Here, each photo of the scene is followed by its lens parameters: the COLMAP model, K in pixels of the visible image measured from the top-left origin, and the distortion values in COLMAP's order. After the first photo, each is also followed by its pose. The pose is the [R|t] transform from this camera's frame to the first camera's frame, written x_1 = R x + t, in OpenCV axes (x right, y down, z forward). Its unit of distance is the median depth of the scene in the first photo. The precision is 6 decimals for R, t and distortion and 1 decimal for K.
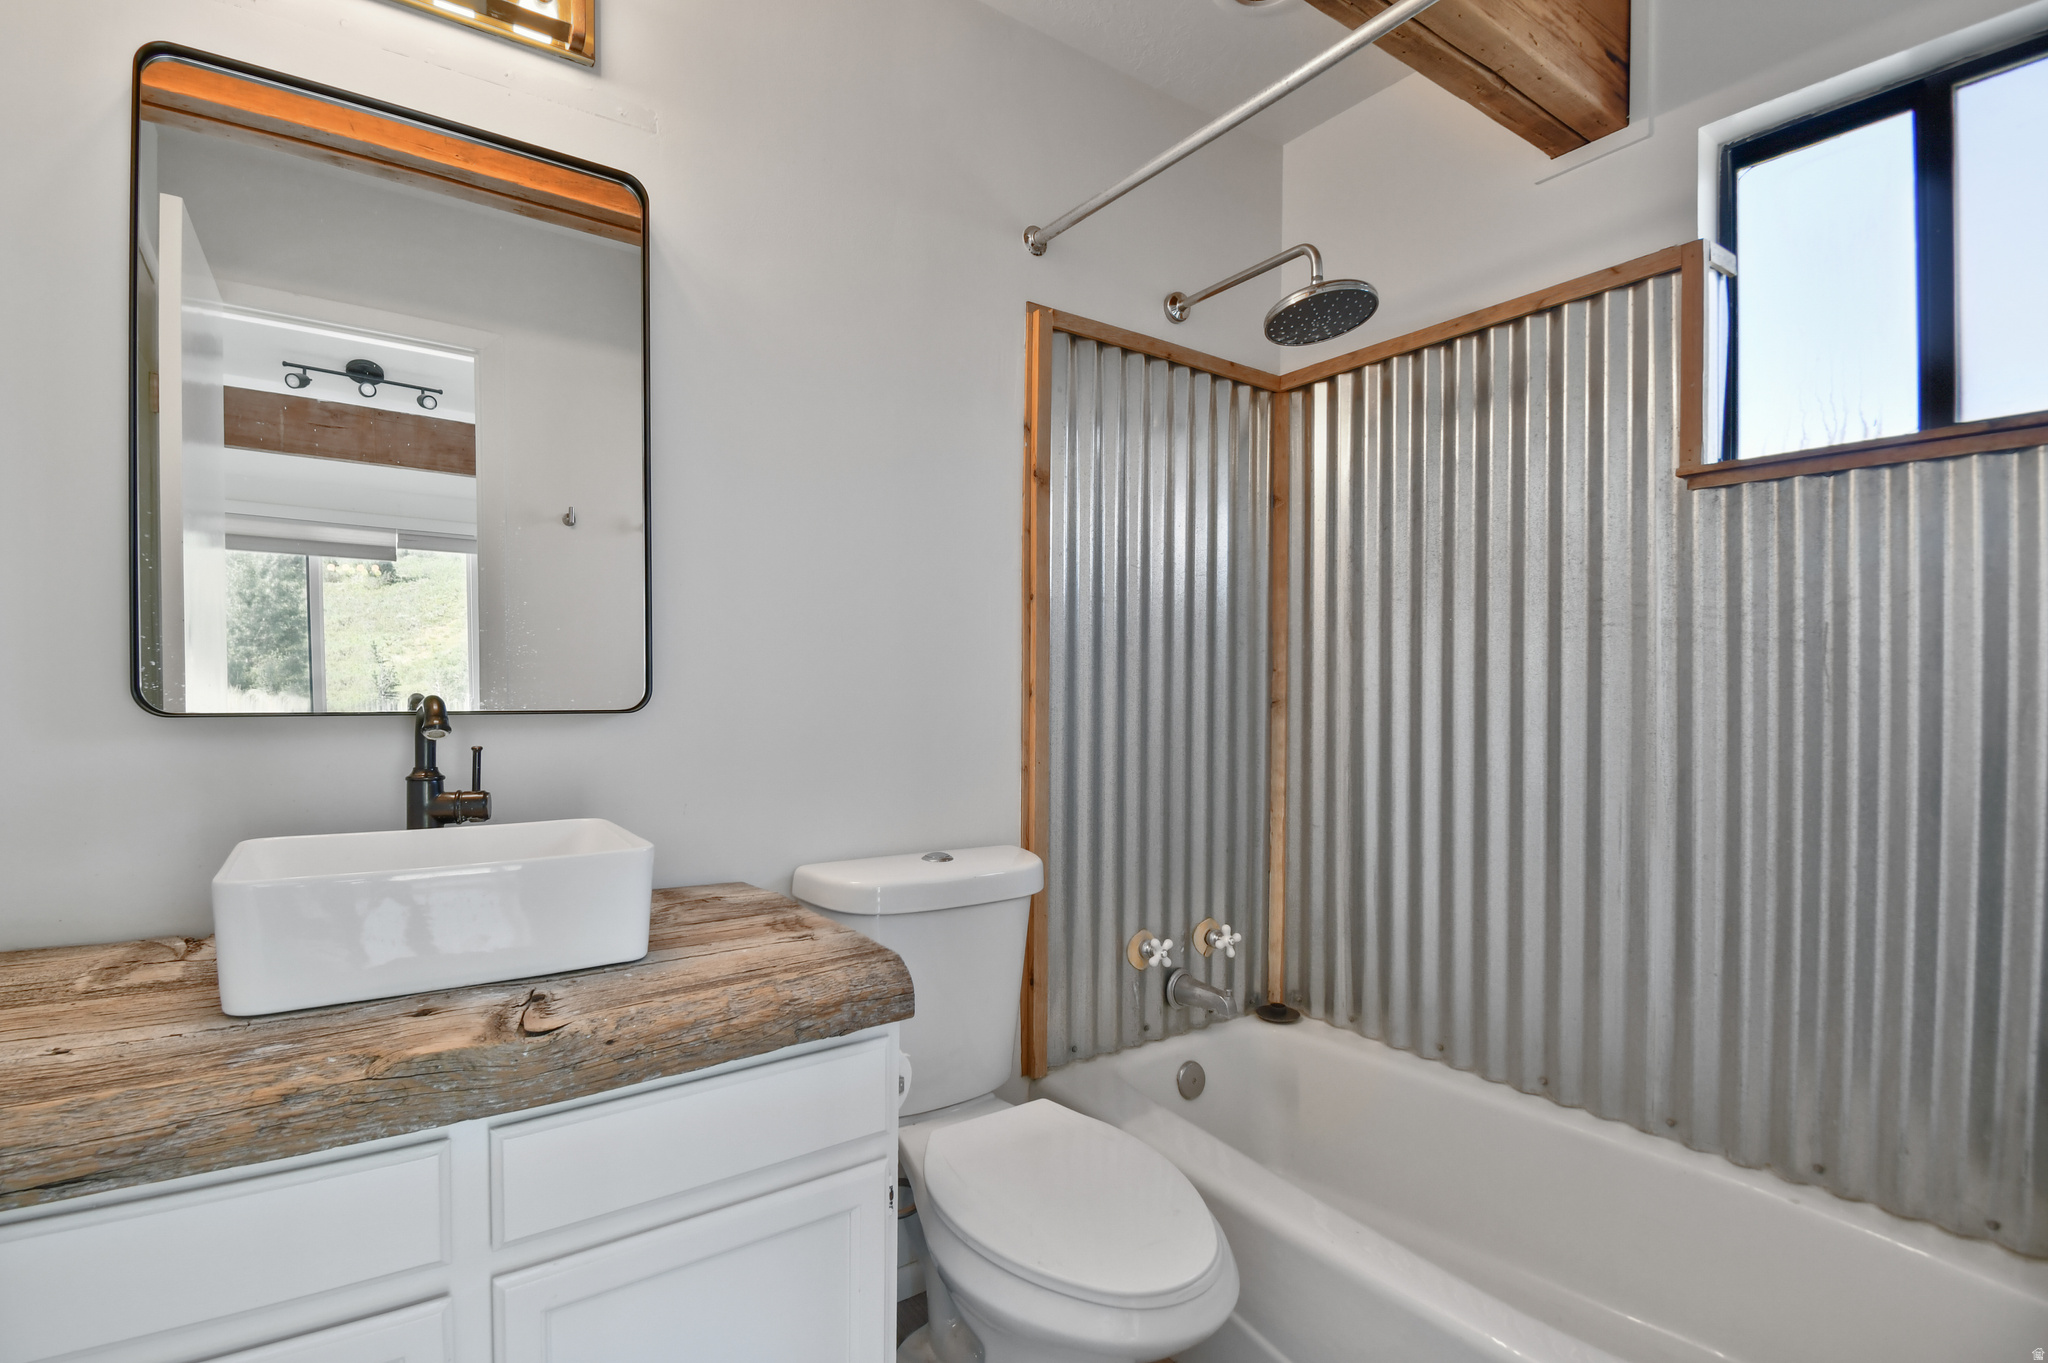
lens RADIAL K [[937.9, 0, 1006.0], [0, 937.9, 696.6], [0, 0, 1]] dist [-0.014834, -0.006692]
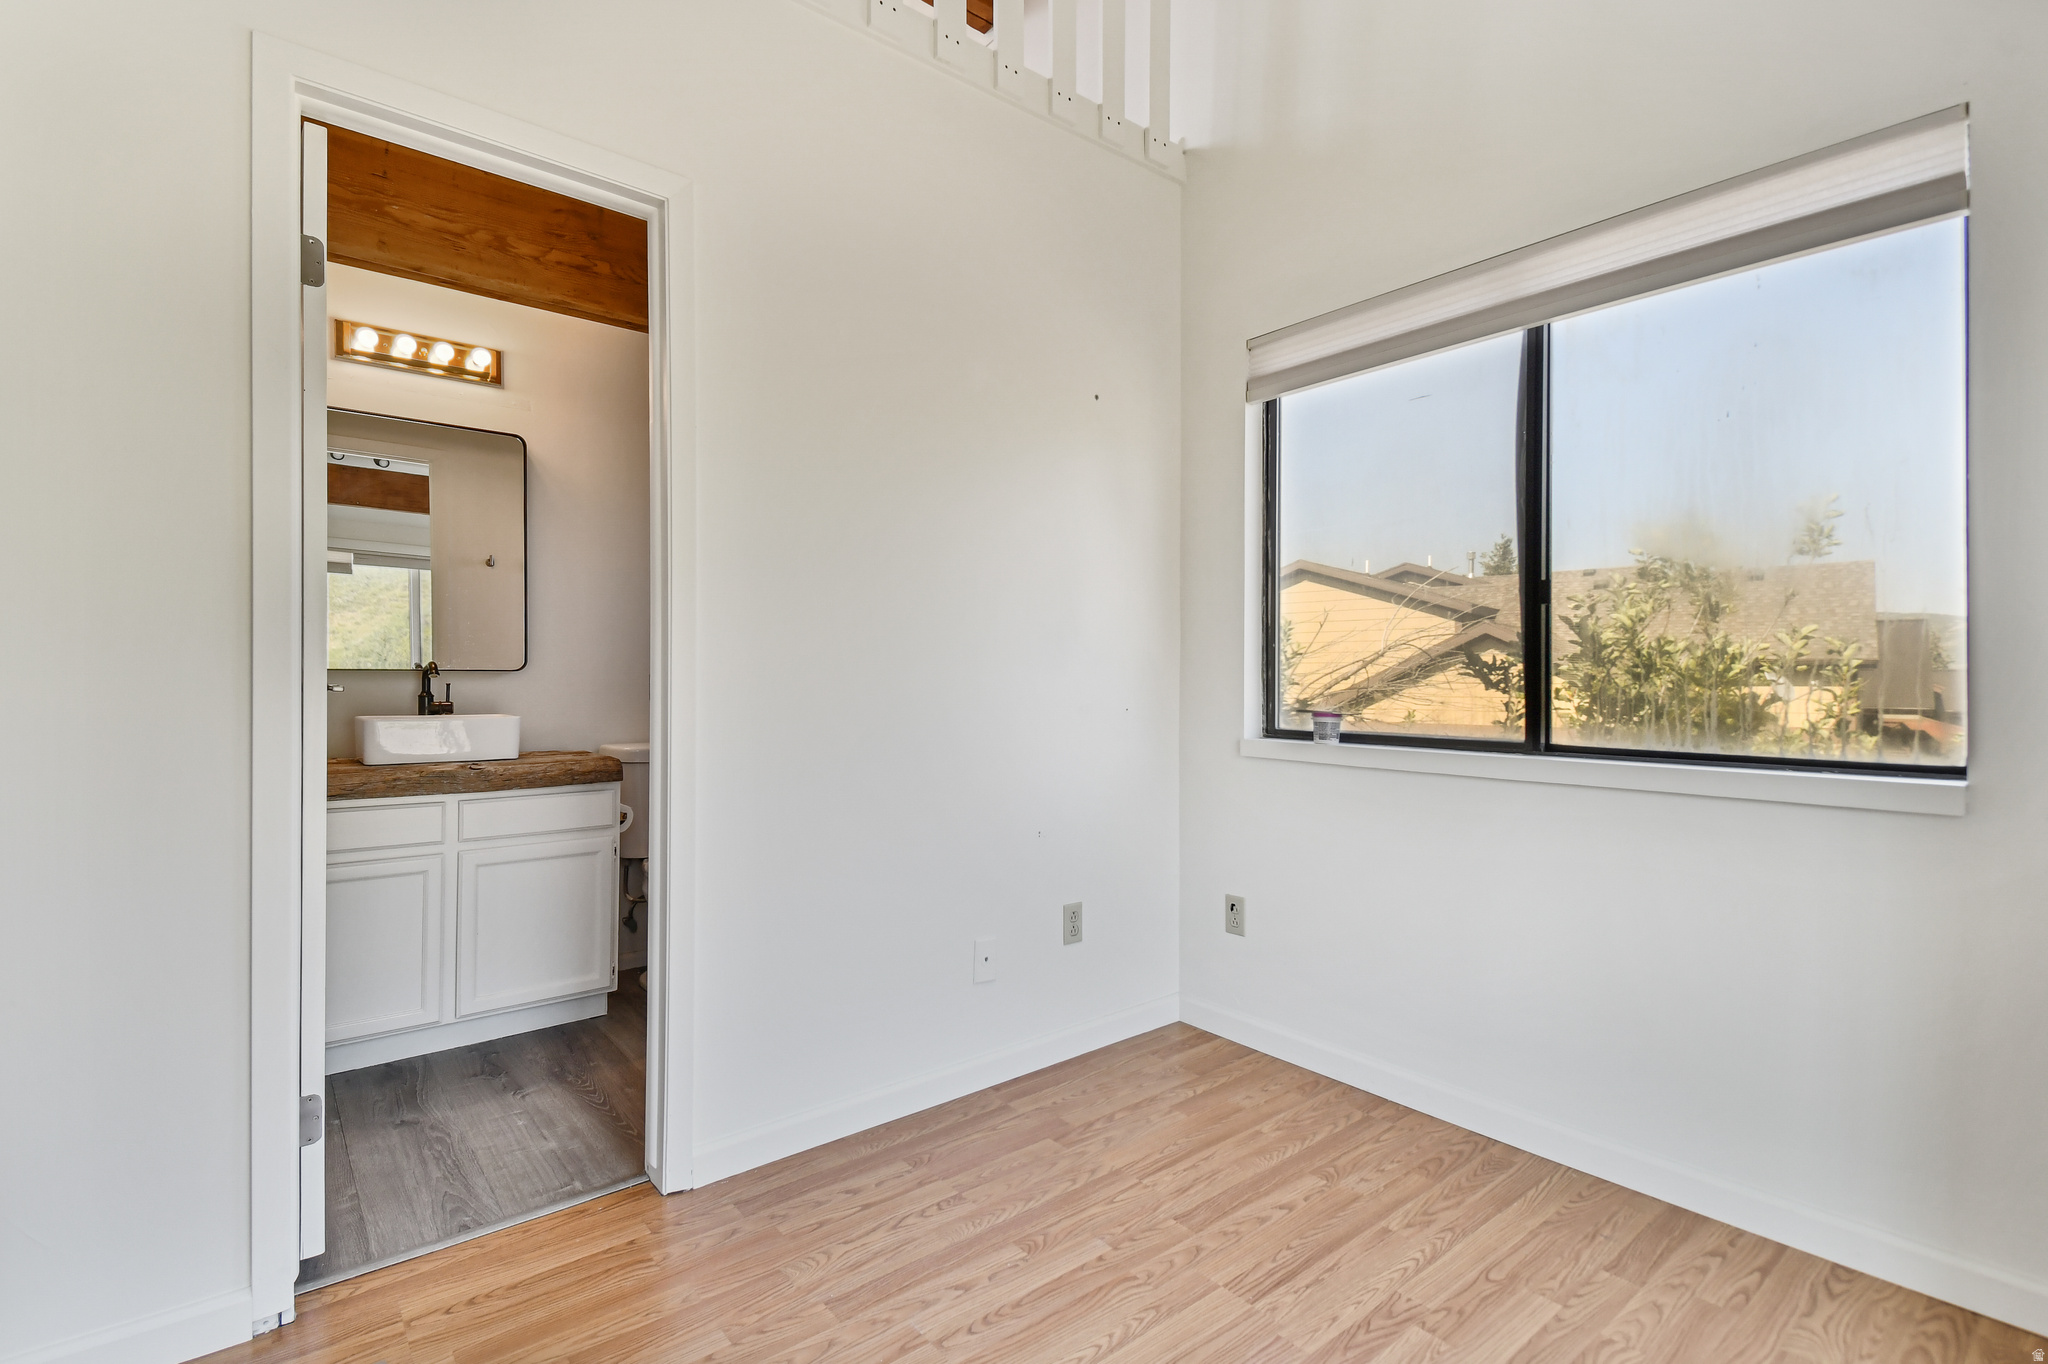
lens RADIAL K [[937.9, 0, 1024.9], [0, 937.9, 676.8], [0, 0, 1]] dist [-0.014834, -0.006692]
pose [[0.996515, -0.000928, 0.083408, 0.700171], [0.002318, 0.999860, -0.016575, 0.081106], [-0.083381, 0.016711, 0.996378, -1.488675]]
